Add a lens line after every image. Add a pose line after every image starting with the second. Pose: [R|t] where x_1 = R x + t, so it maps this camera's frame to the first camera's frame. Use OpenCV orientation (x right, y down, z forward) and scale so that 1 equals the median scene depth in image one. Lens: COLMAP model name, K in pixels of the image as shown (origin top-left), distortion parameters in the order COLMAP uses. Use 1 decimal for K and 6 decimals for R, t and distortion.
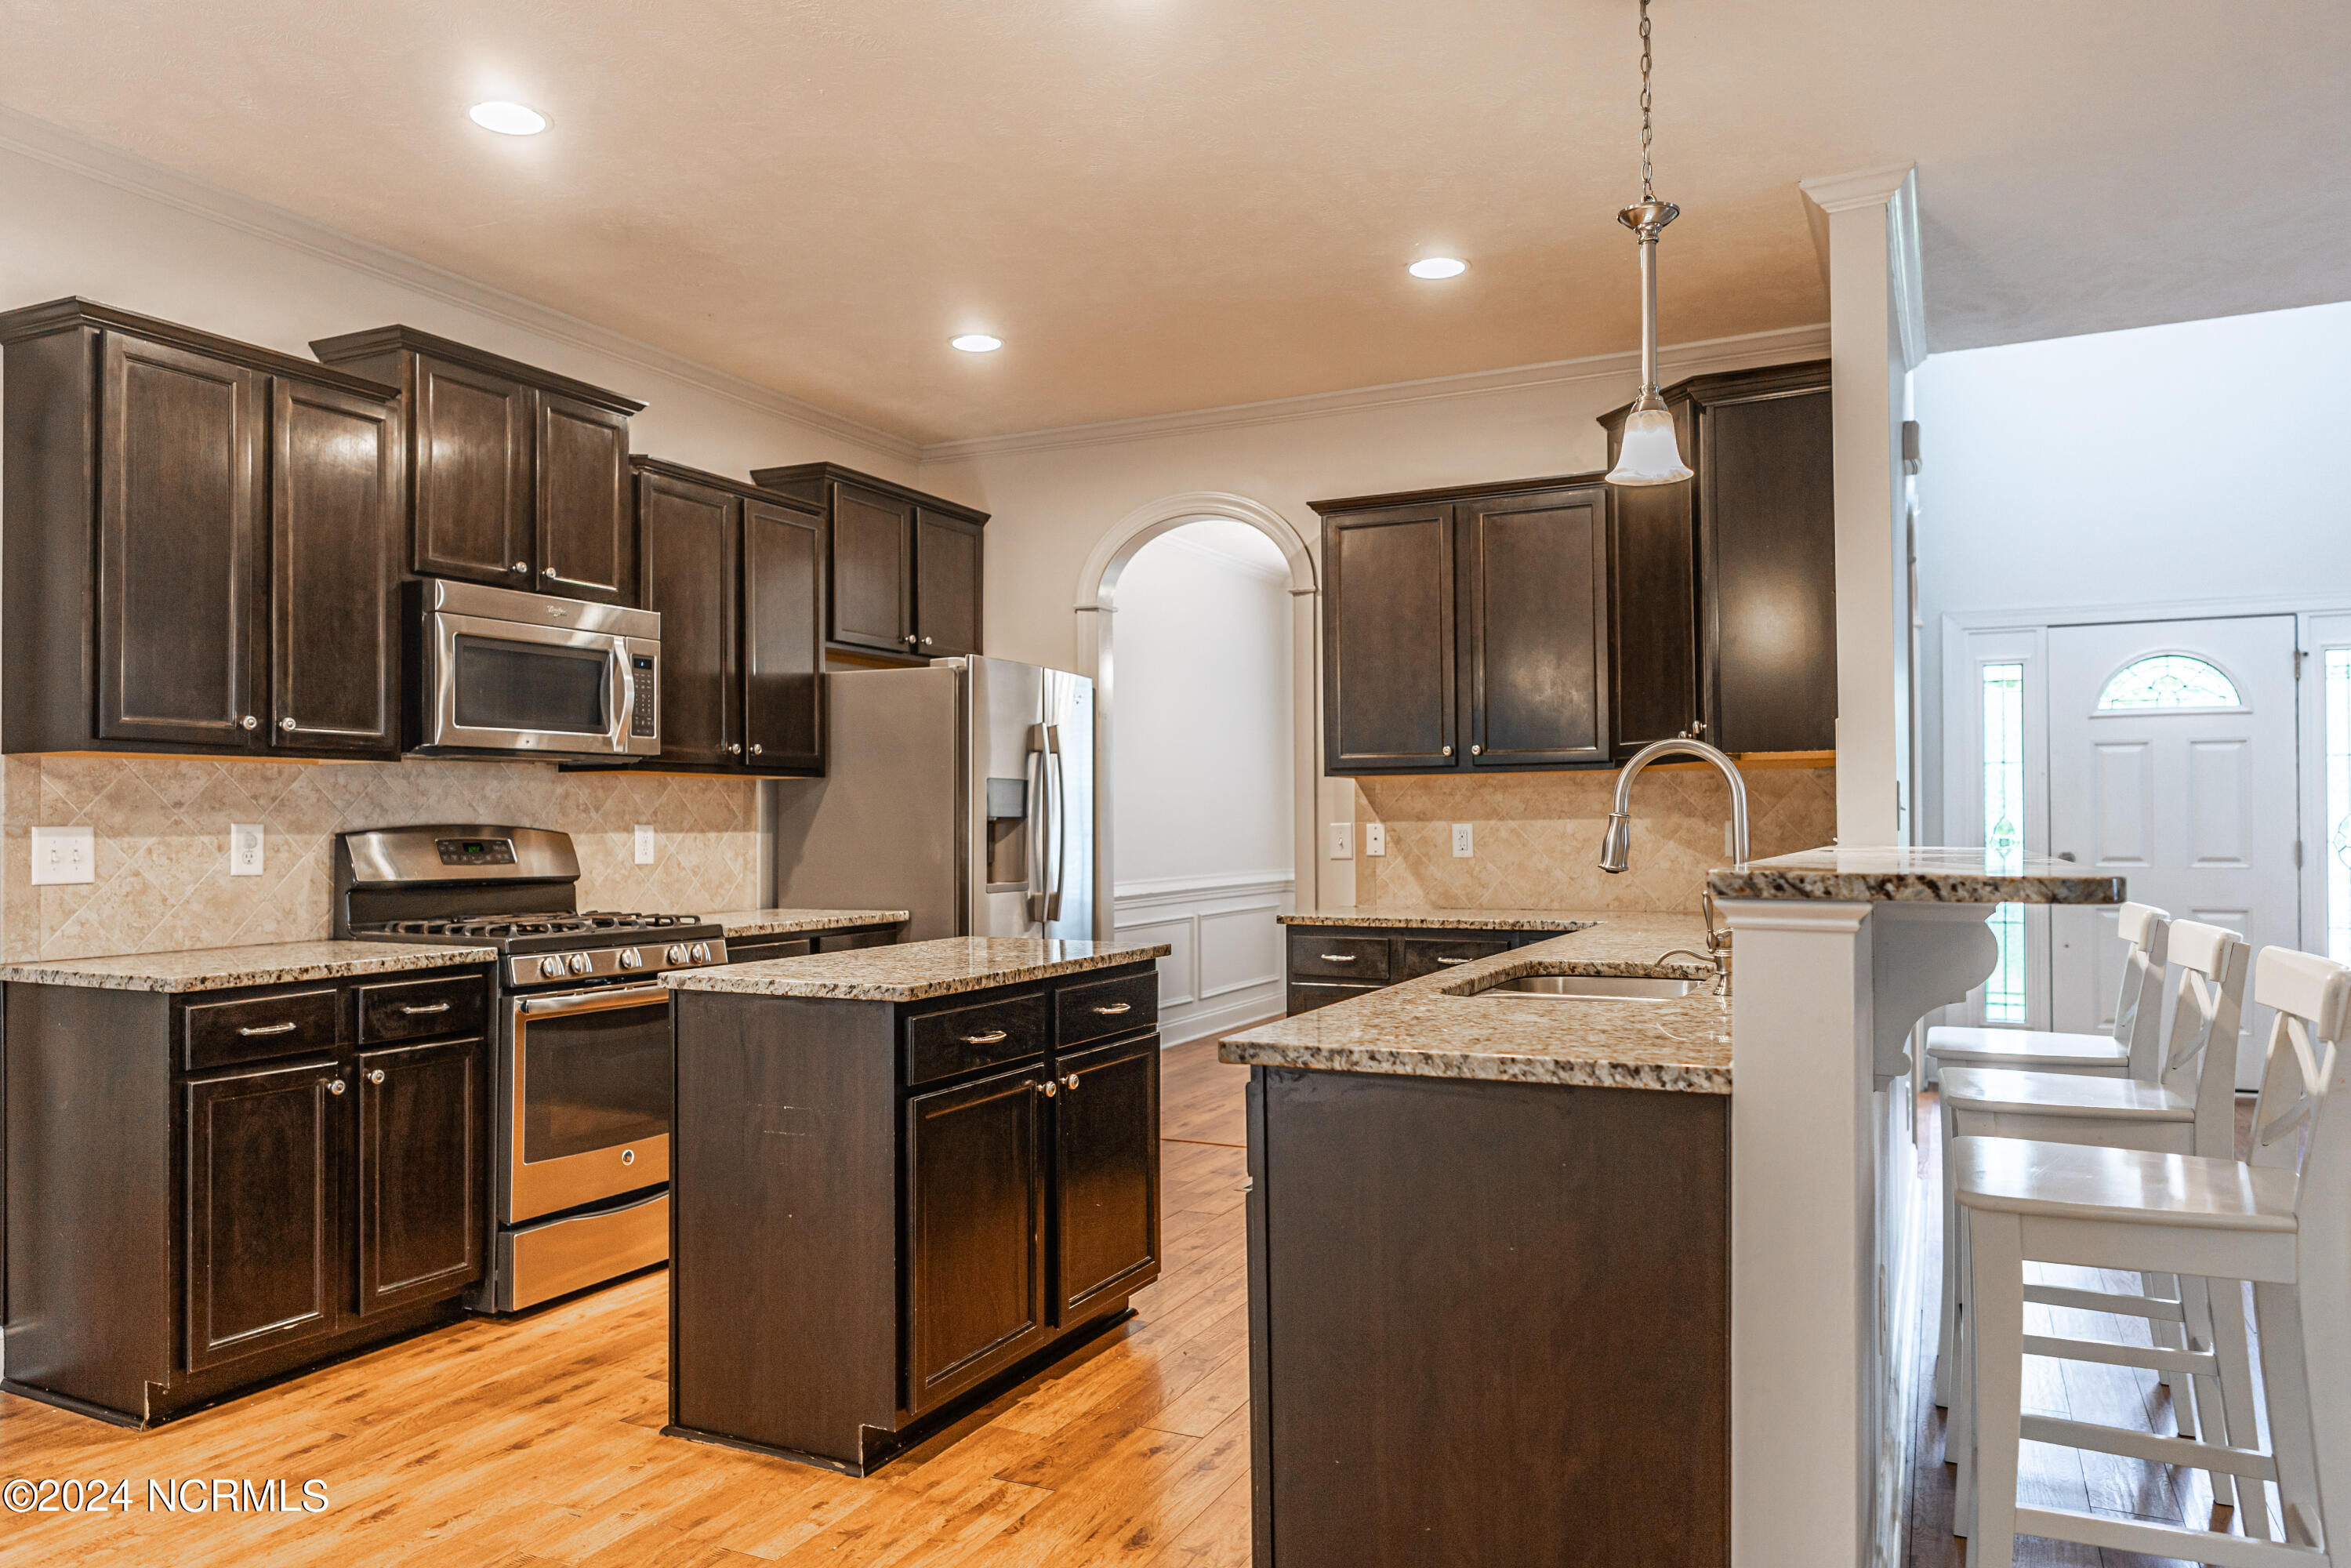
lens RADIAL K [[1584.9, 0, 1174.7], [0, 1584.9, 796.5], [0, 0, 1]] dist [-0.001080, 0.005570]
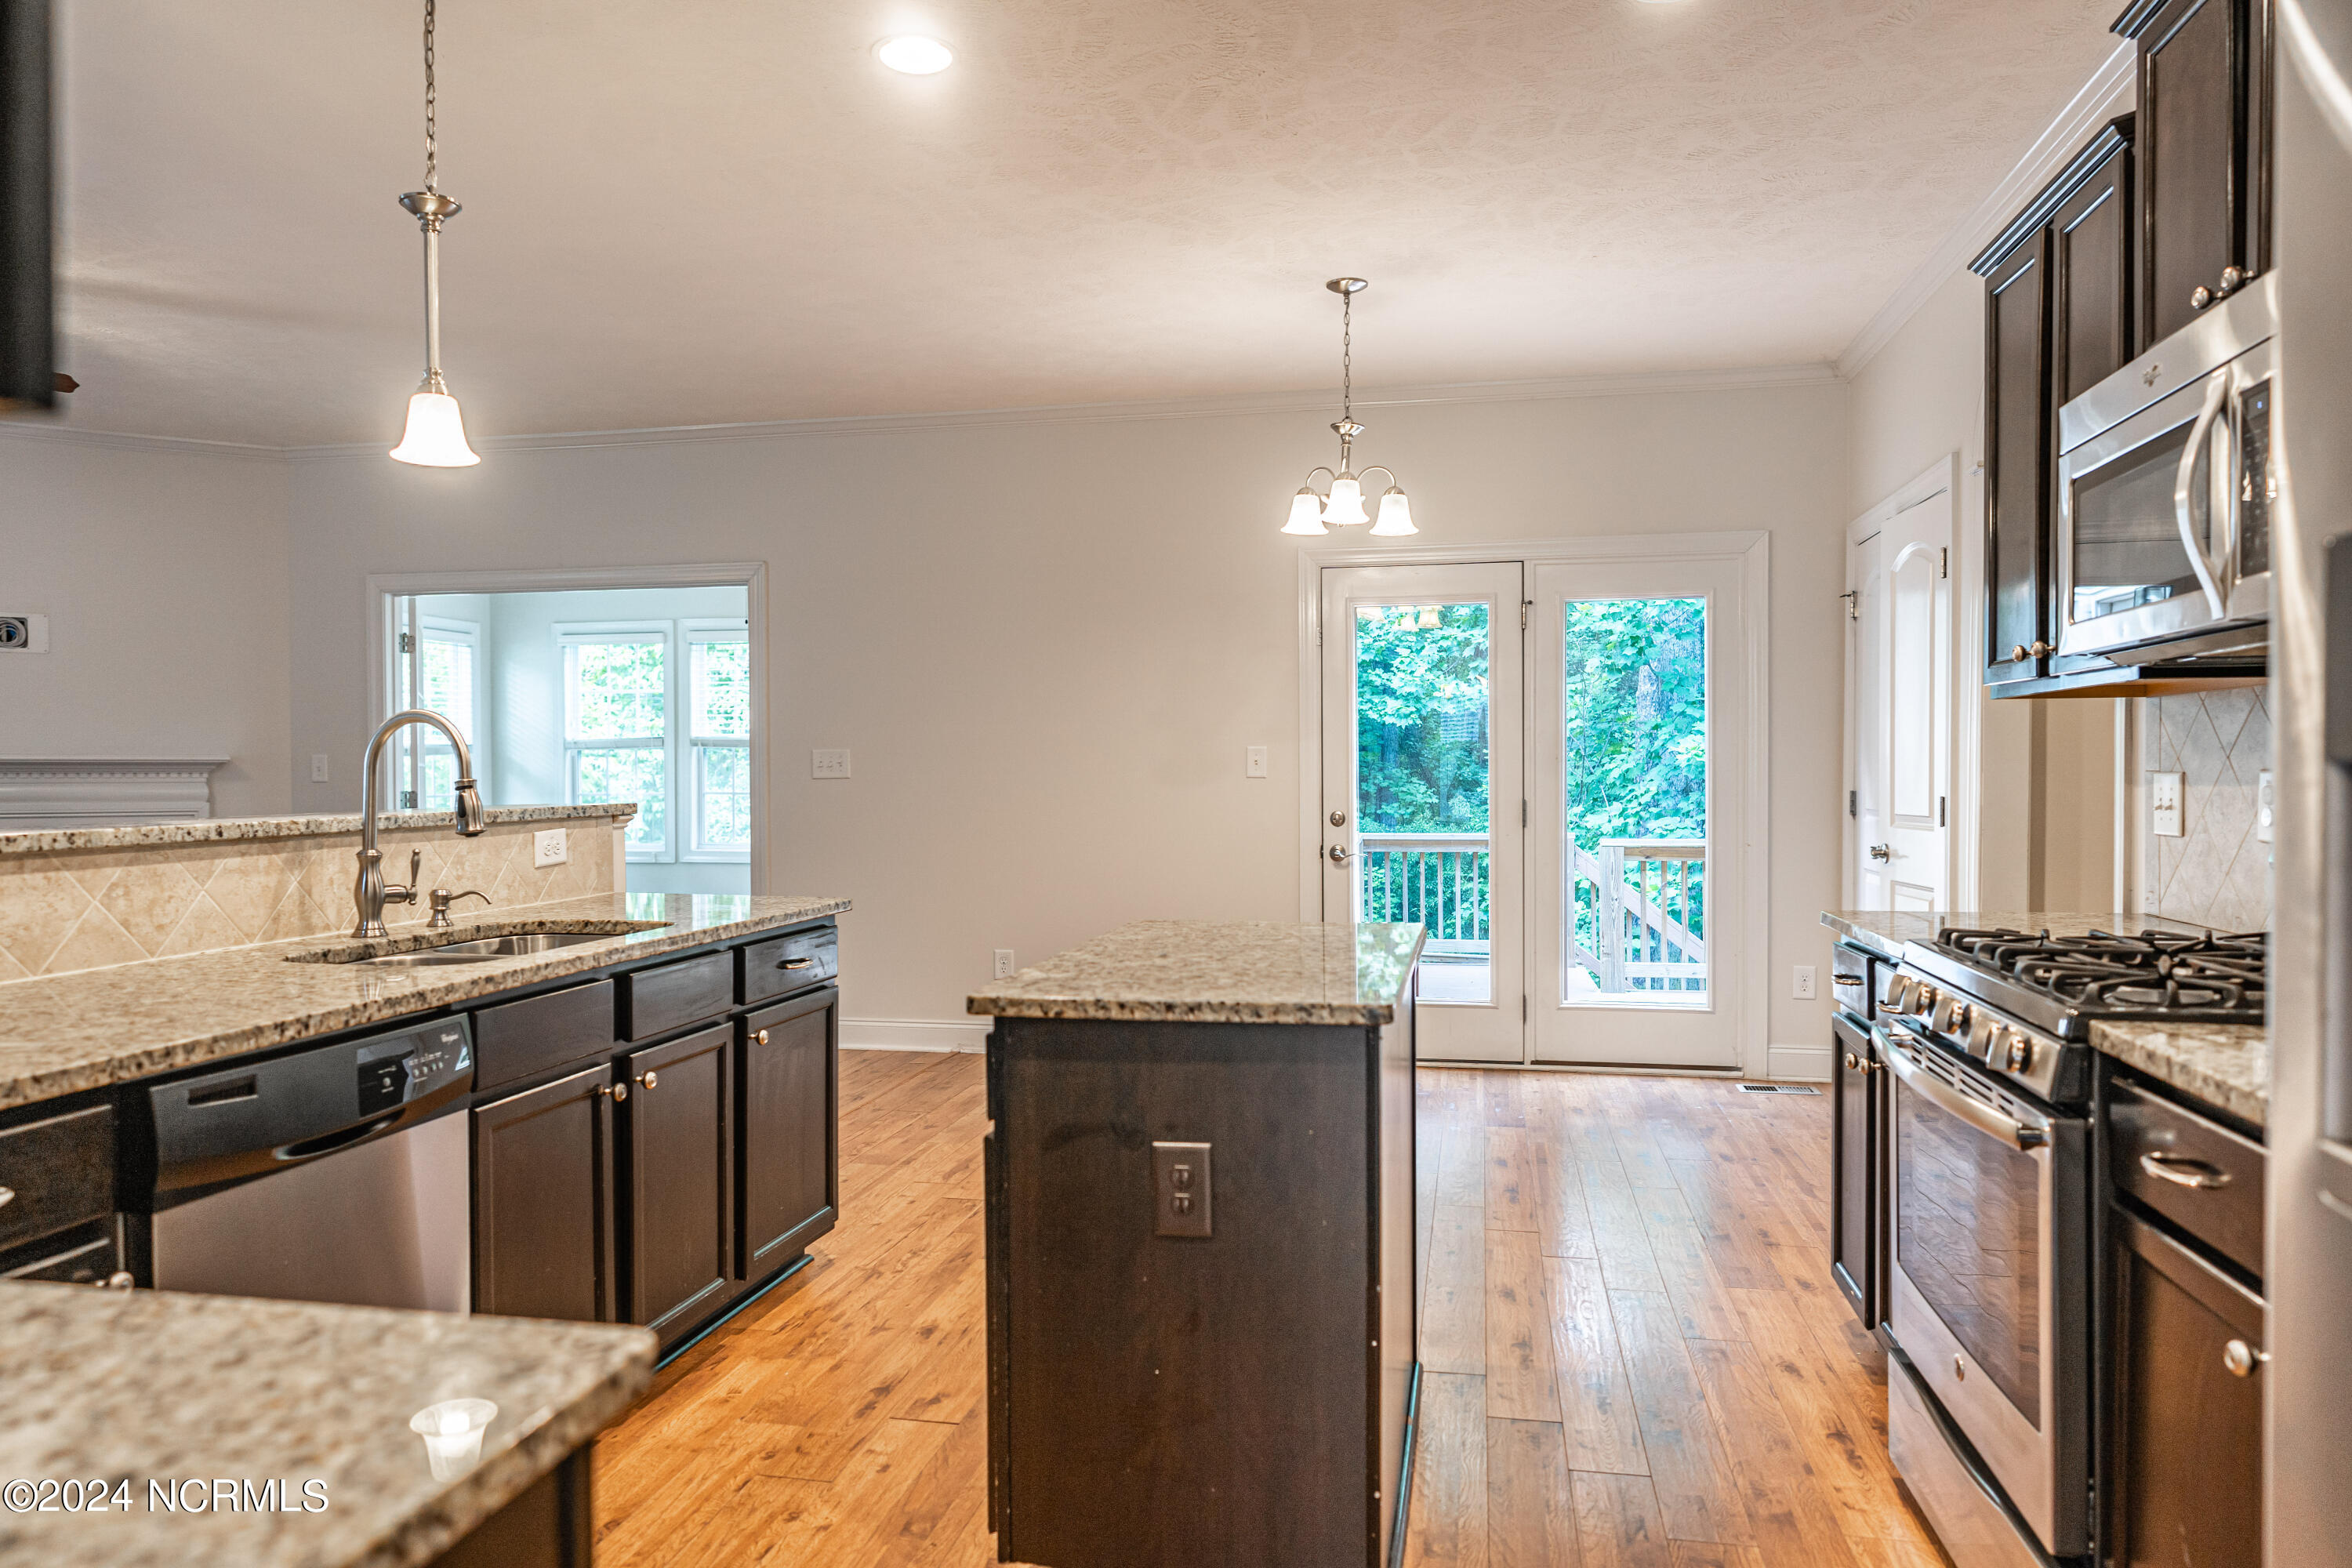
lens RADIAL K [[1585.5, 0, 1168.8], [0, 1585.5, 785.4], [0, 0, 1]] dist [-0.001080, 0.005570]
pose [[-0.968256, 0.014140, -0.249561, 0.065516], [0.016005, 0.999857, -0.005448, 0.019031], [0.249449, -0.009269, -0.968344, 1.468096]]
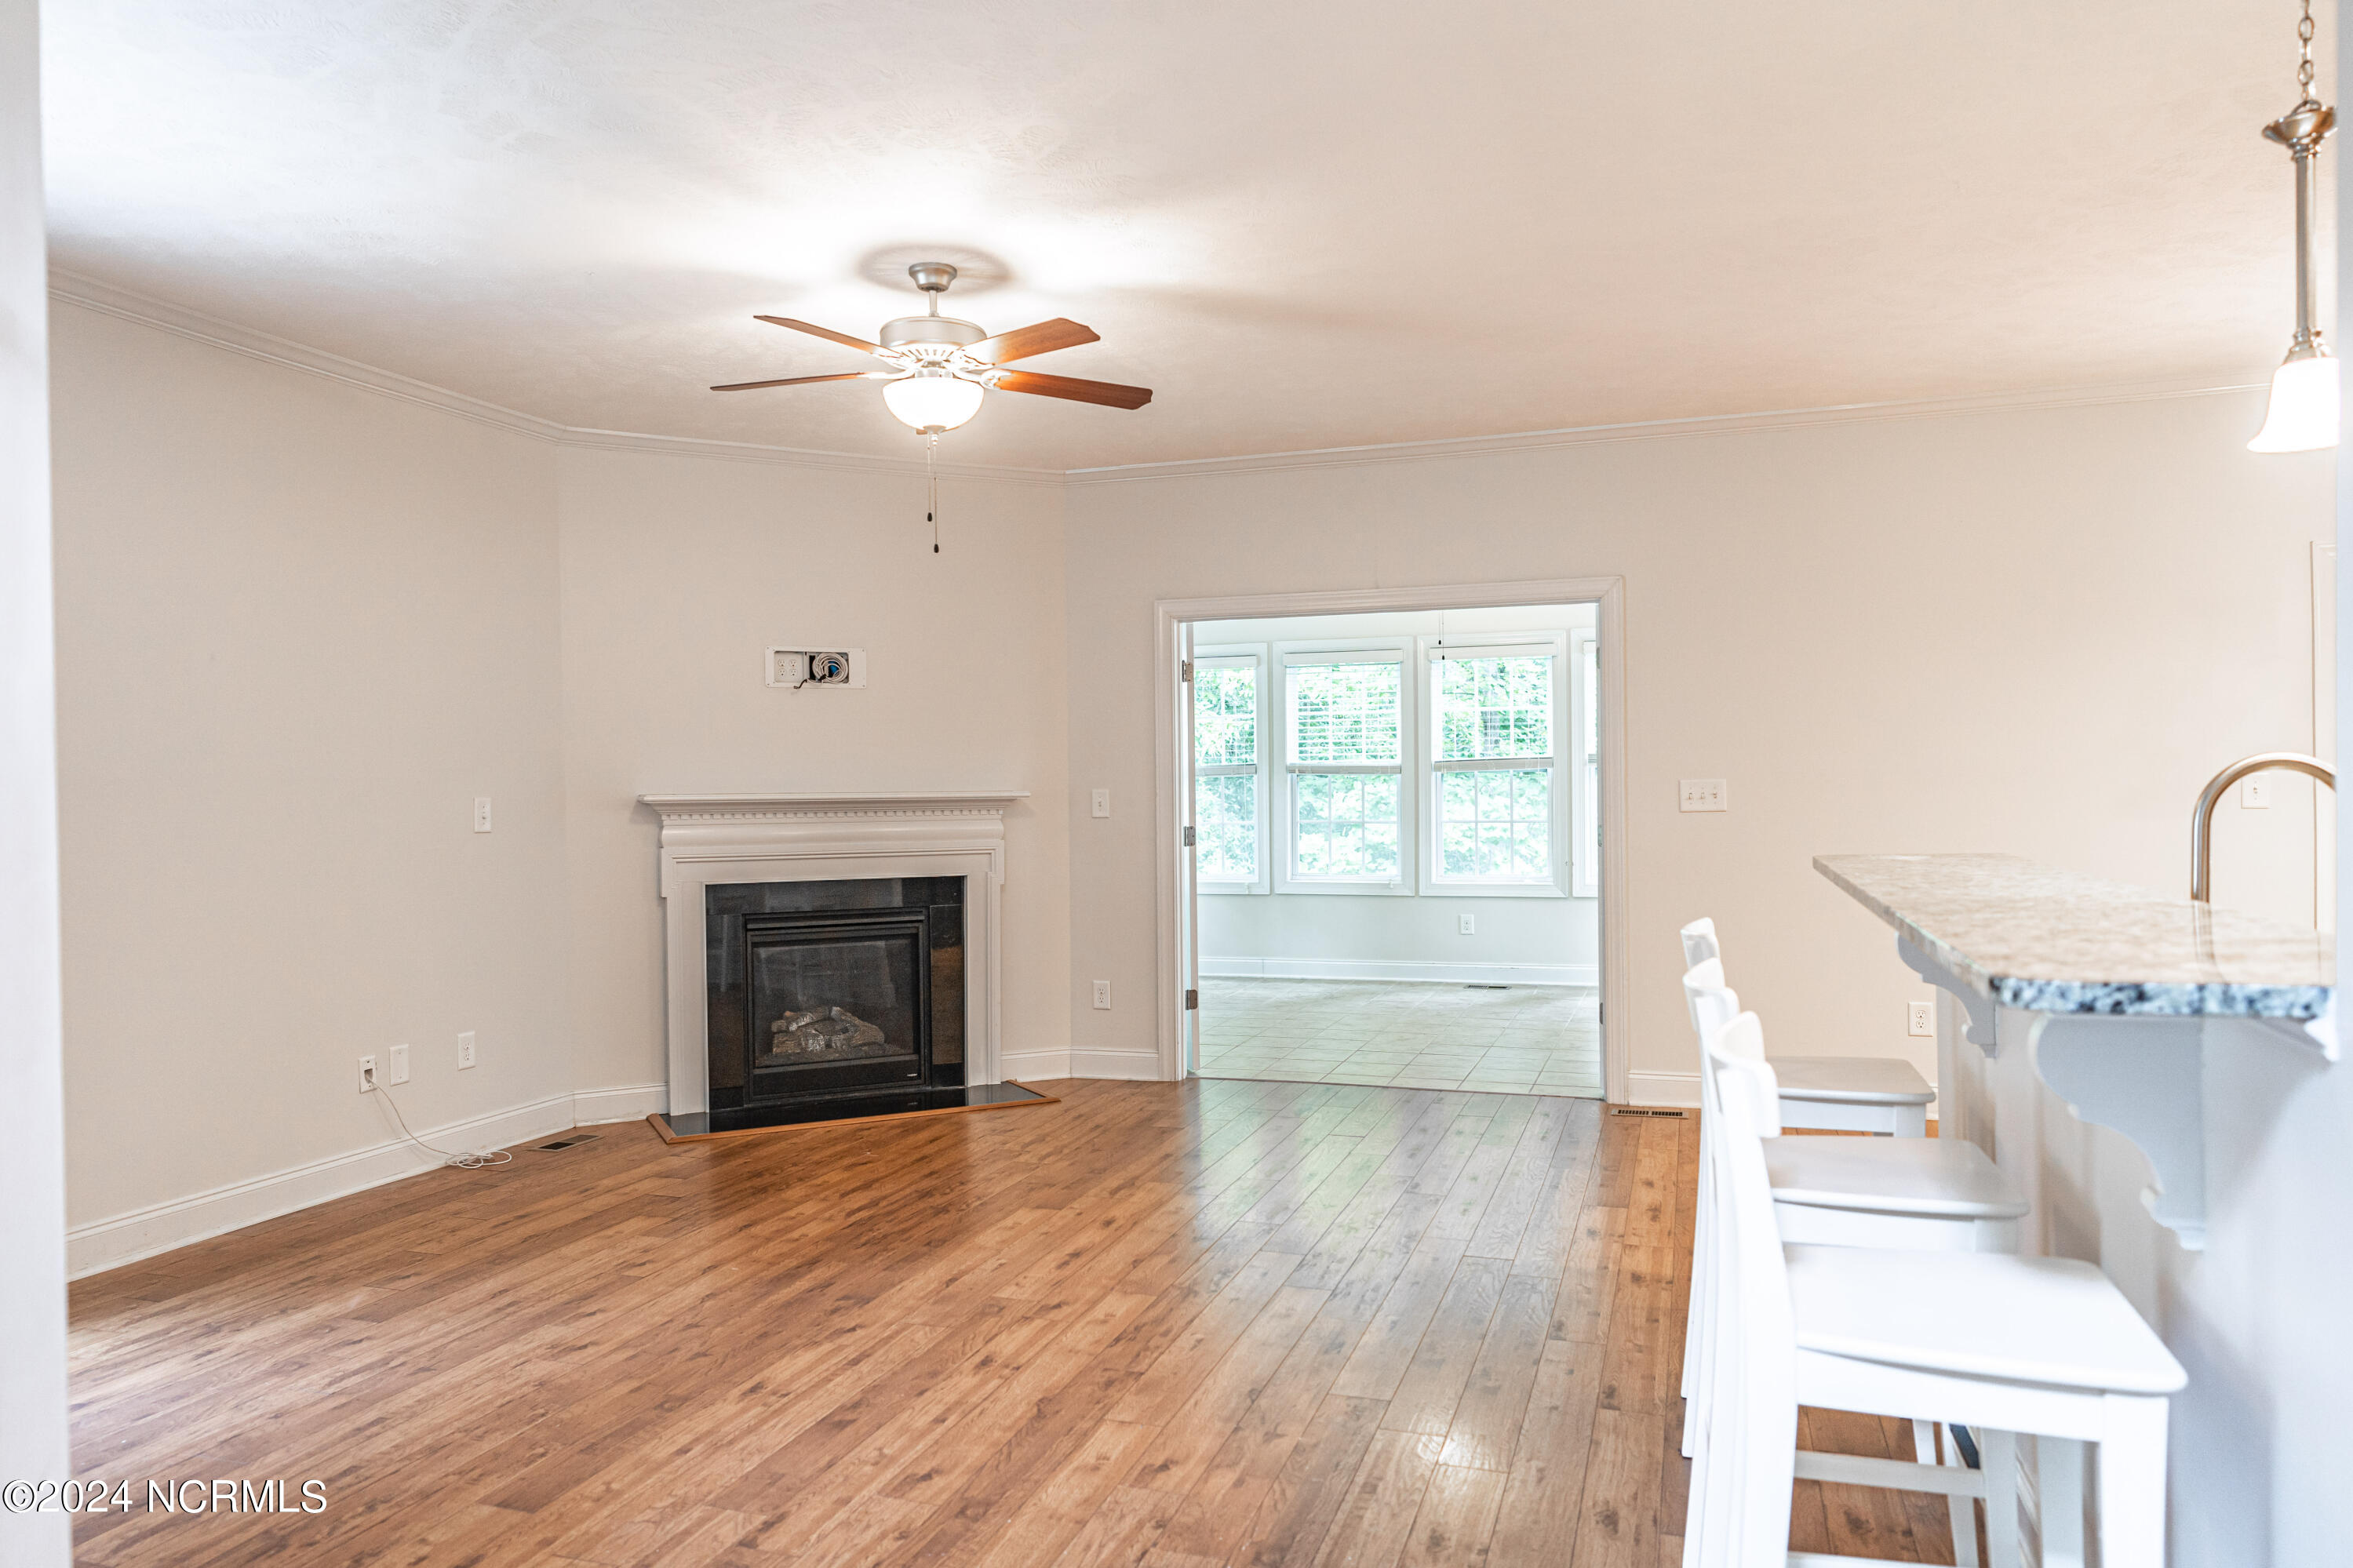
lens RADIAL K [[1586.0, 0, 1185.0], [0, 1586.0, 790.2], [0, 0, 1]] dist [-0.001080, 0.005570]
pose [[-0.991451, 0.019777, -0.128970, 0.693545], [0.021996, 0.999633, -0.015803, -0.010310], [0.128610, -0.018505, -0.991523, 1.217200]]
